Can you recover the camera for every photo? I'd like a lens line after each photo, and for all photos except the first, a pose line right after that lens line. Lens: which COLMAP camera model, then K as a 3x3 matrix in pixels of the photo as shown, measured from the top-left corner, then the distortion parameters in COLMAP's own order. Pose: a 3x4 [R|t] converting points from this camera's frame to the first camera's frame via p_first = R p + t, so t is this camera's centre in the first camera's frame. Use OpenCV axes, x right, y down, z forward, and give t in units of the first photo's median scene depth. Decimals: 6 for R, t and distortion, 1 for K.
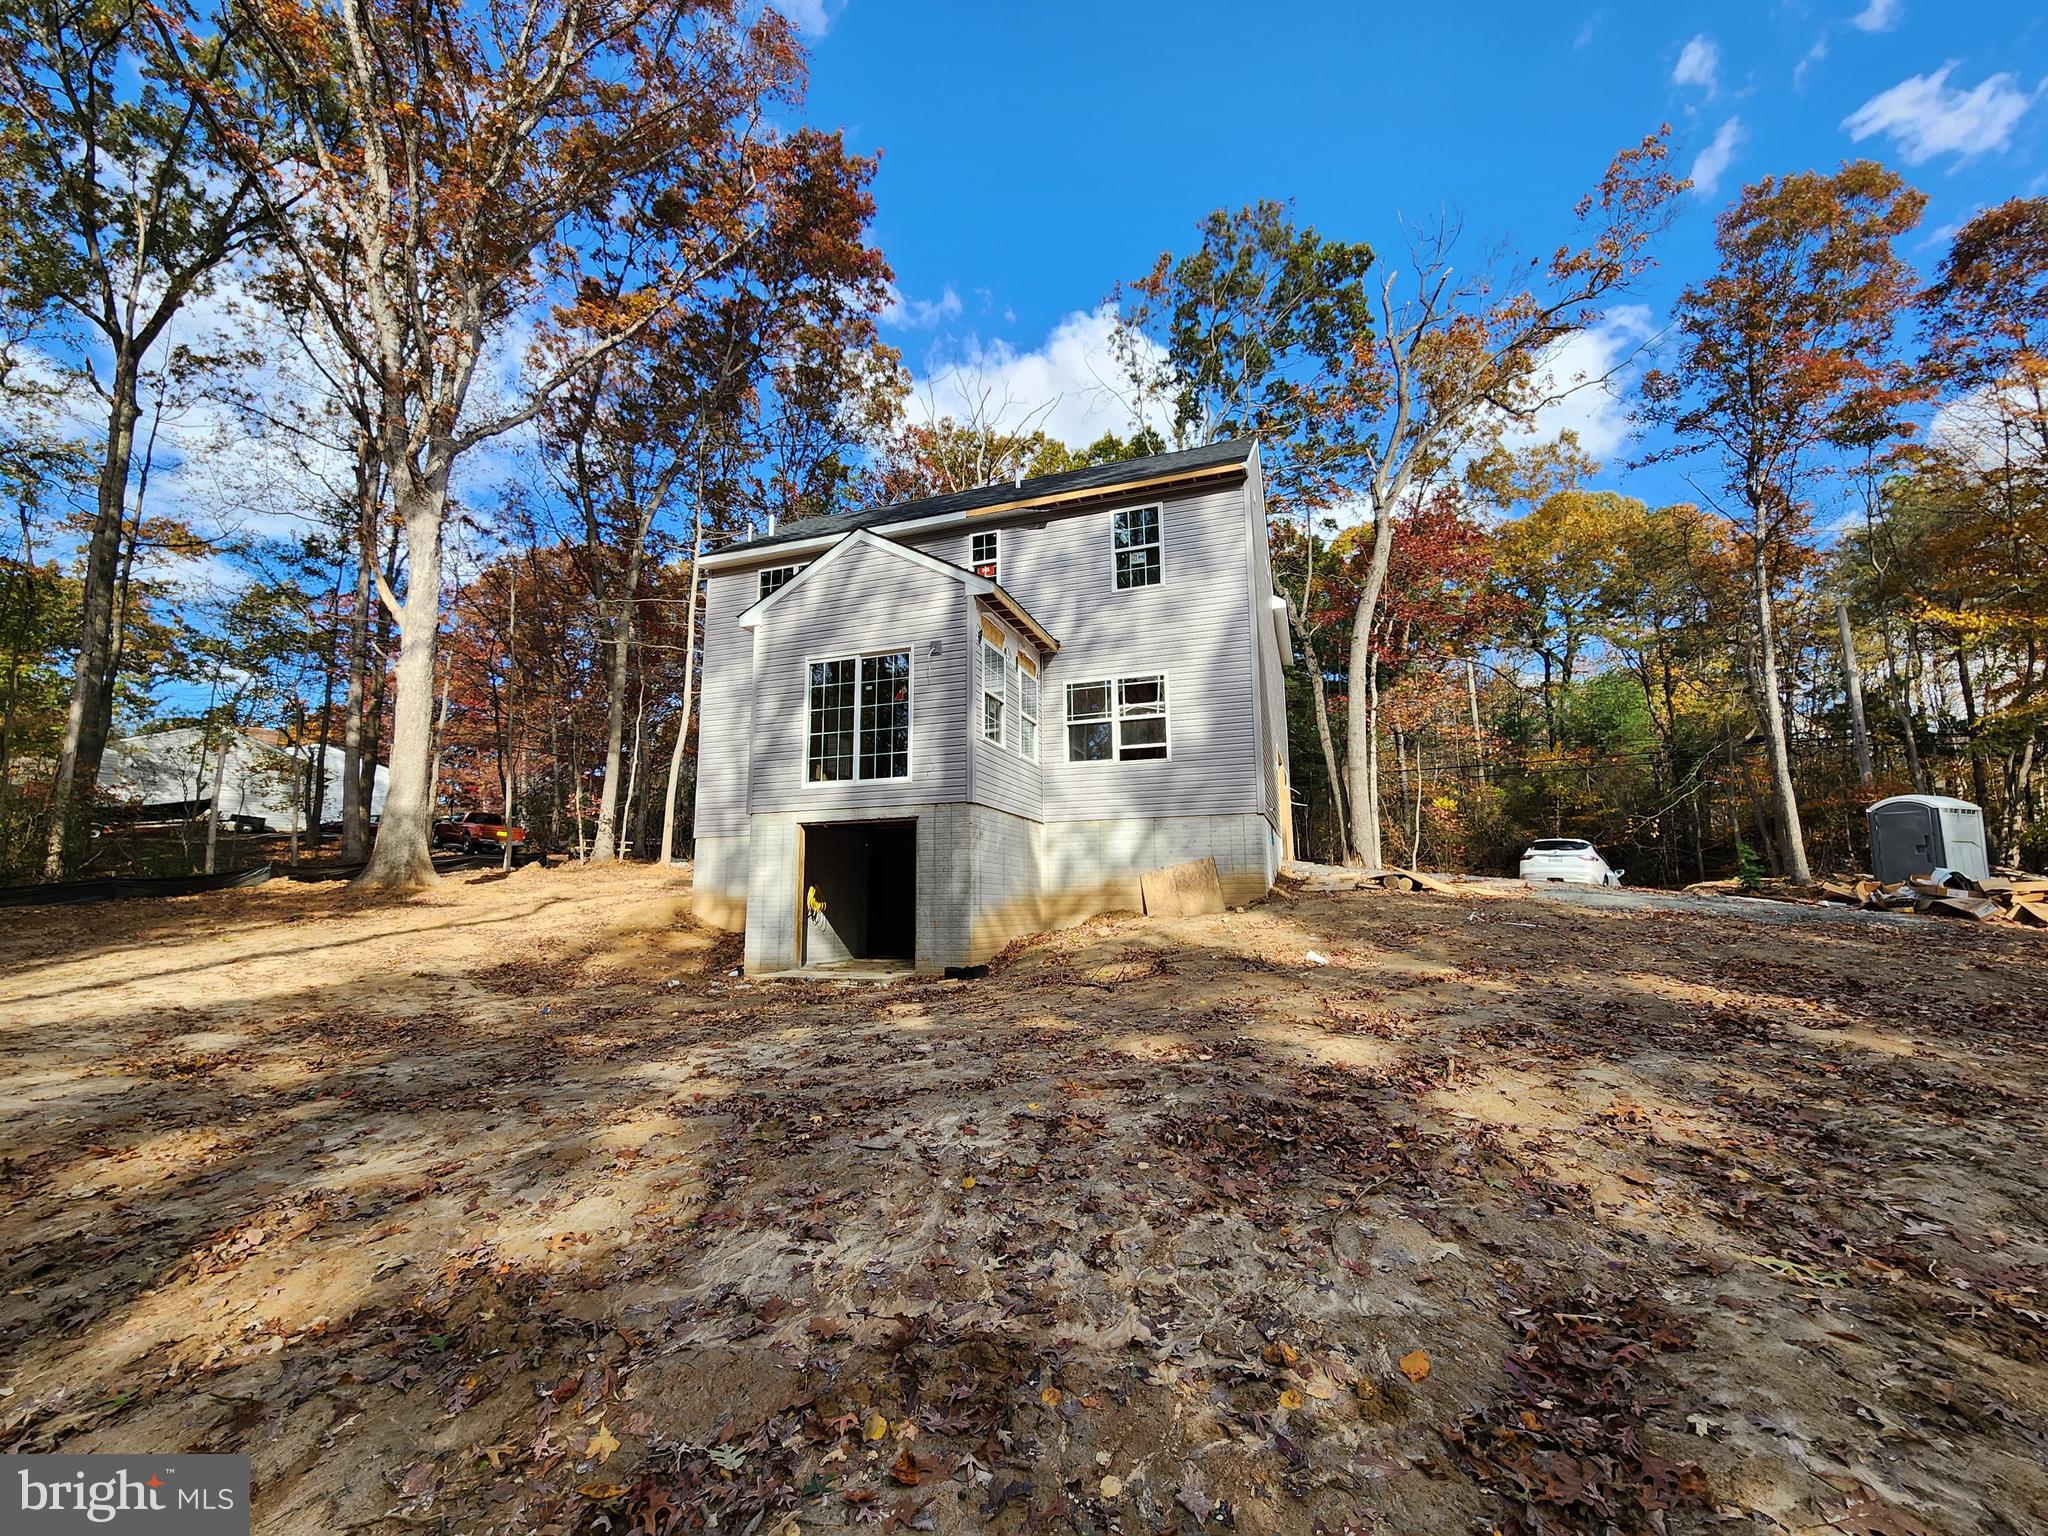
lens RADIAL K [[844.2, 0, 1033.6], [0, 844.2, 758.9], [0, 0, 1]] dist [-0.003757, 0.001067]
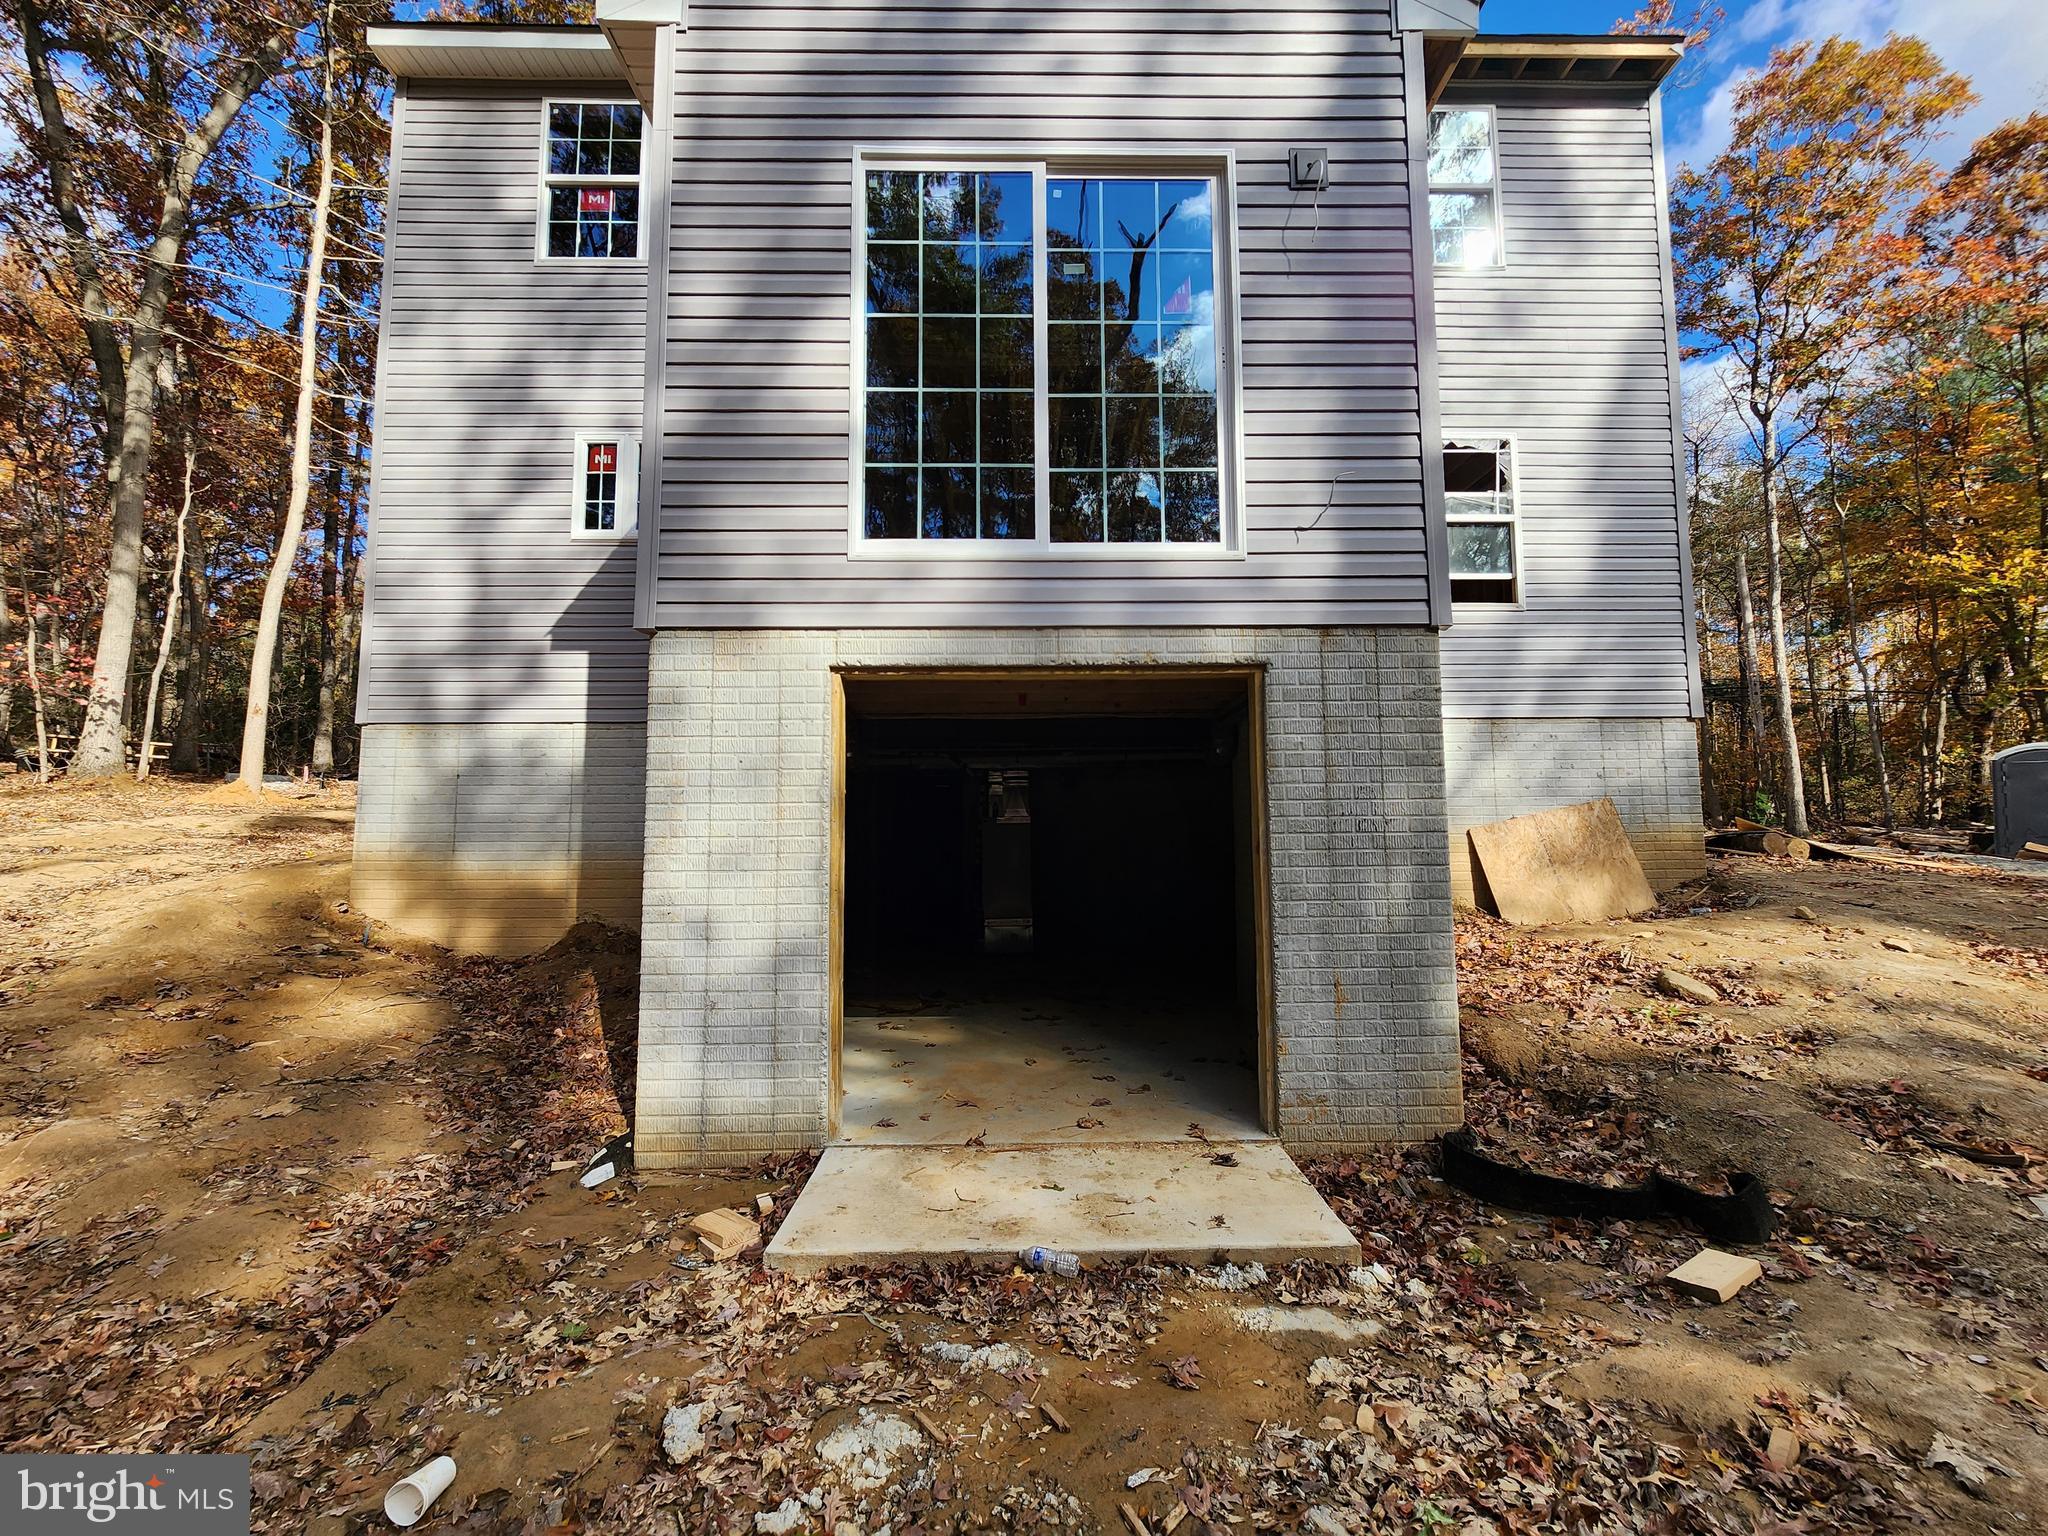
lens RADIAL K [[844.2, 0, 1022.2], [0, 844.2, 765.5], [0, 0, 1]] dist [-0.003757, 0.001067]
pose [[0.940464, 0.037005, 0.337872, -0.301182], [-0.065095, 0.995265, 0.072185, 0.080513], [-0.333600, -0.089881, 0.938420, 0.649534]]
